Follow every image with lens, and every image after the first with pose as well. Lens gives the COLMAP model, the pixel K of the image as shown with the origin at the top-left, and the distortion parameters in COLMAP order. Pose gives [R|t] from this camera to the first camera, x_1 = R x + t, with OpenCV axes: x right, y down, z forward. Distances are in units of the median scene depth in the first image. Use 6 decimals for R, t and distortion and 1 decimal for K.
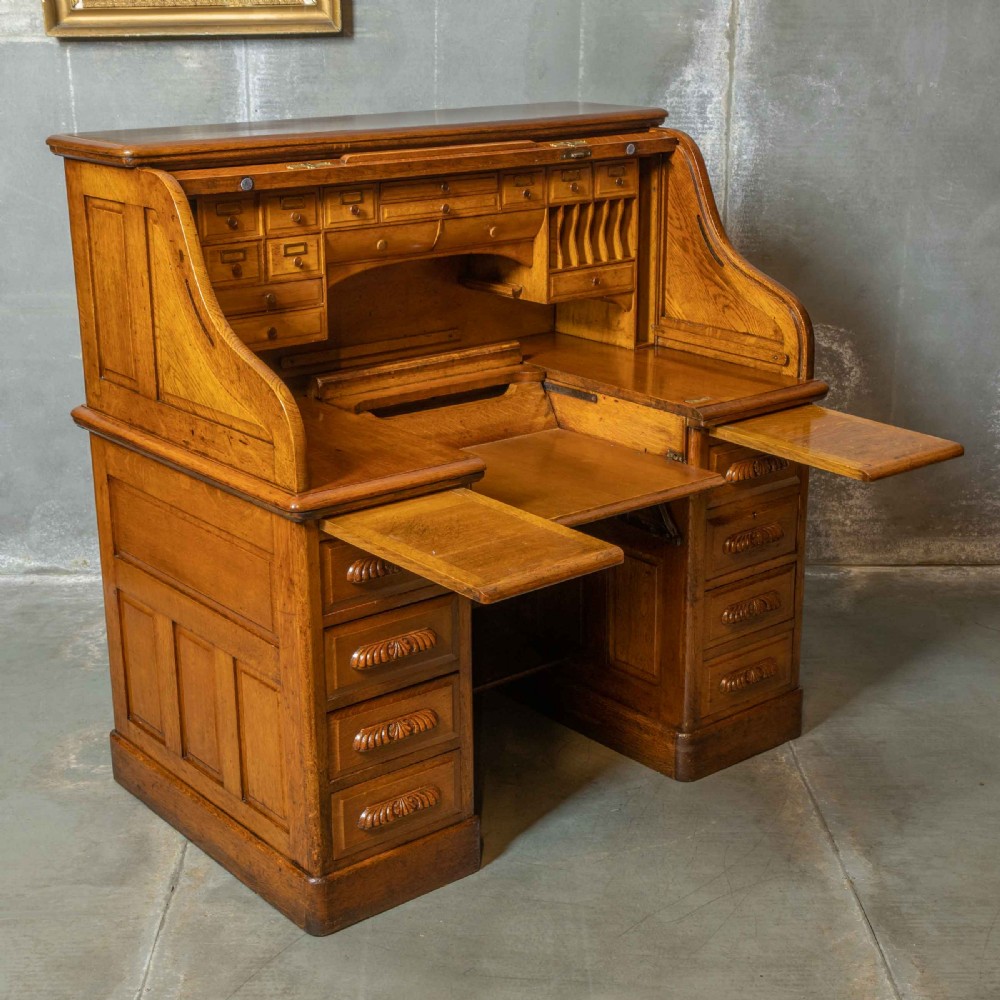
lens RADIAL K [[1607.0, 0, 500.7], [0, 1607.0, 502.0], [0, 0, 1]] dist [0.000591, 0.119929]
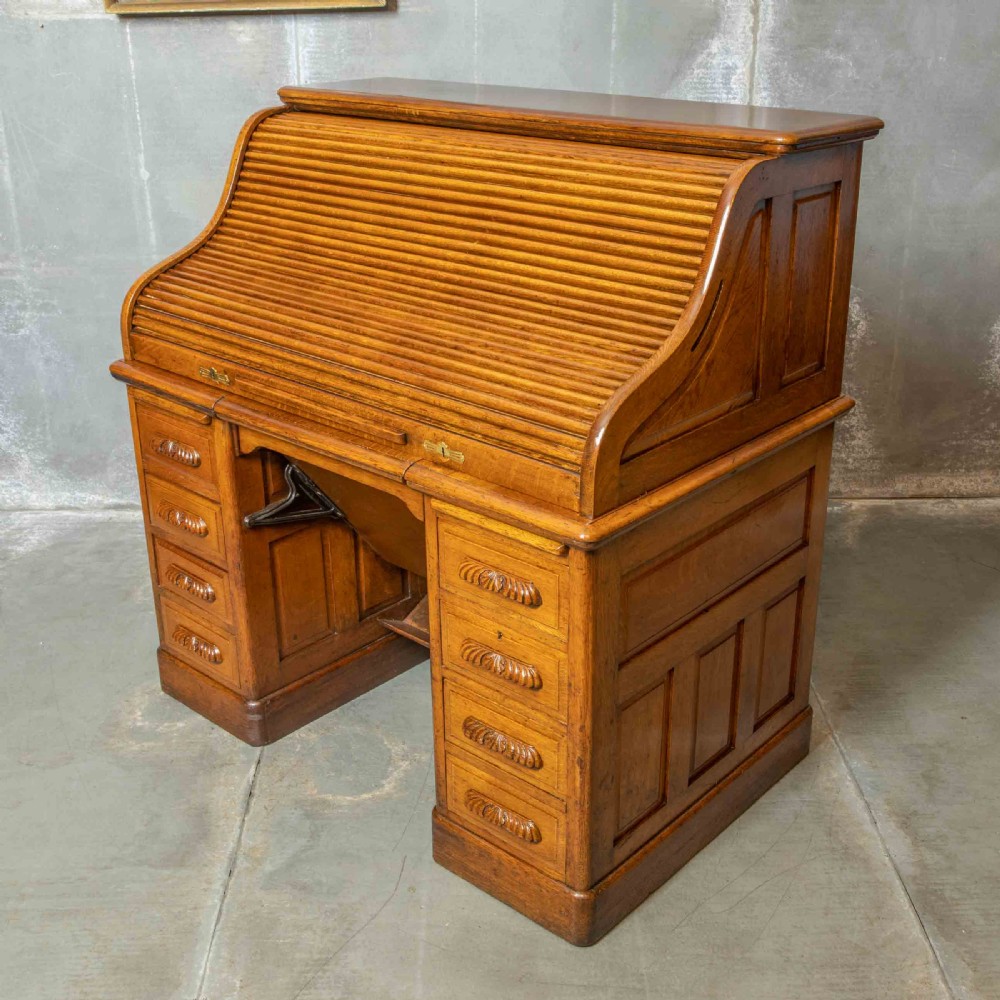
lens RADIAL K [[1239.9, 0, 525.7], [0, 1239.9, 474.6], [0, 0, 1]] dist [-0.068841, 0.070304]
pose [[0.999943, -0.003119, 0.010177, -0.016840], [0.002260, 0.996514, 0.083394, -0.053450], [-0.010401, -0.083366, 0.996465, 0.172286]]
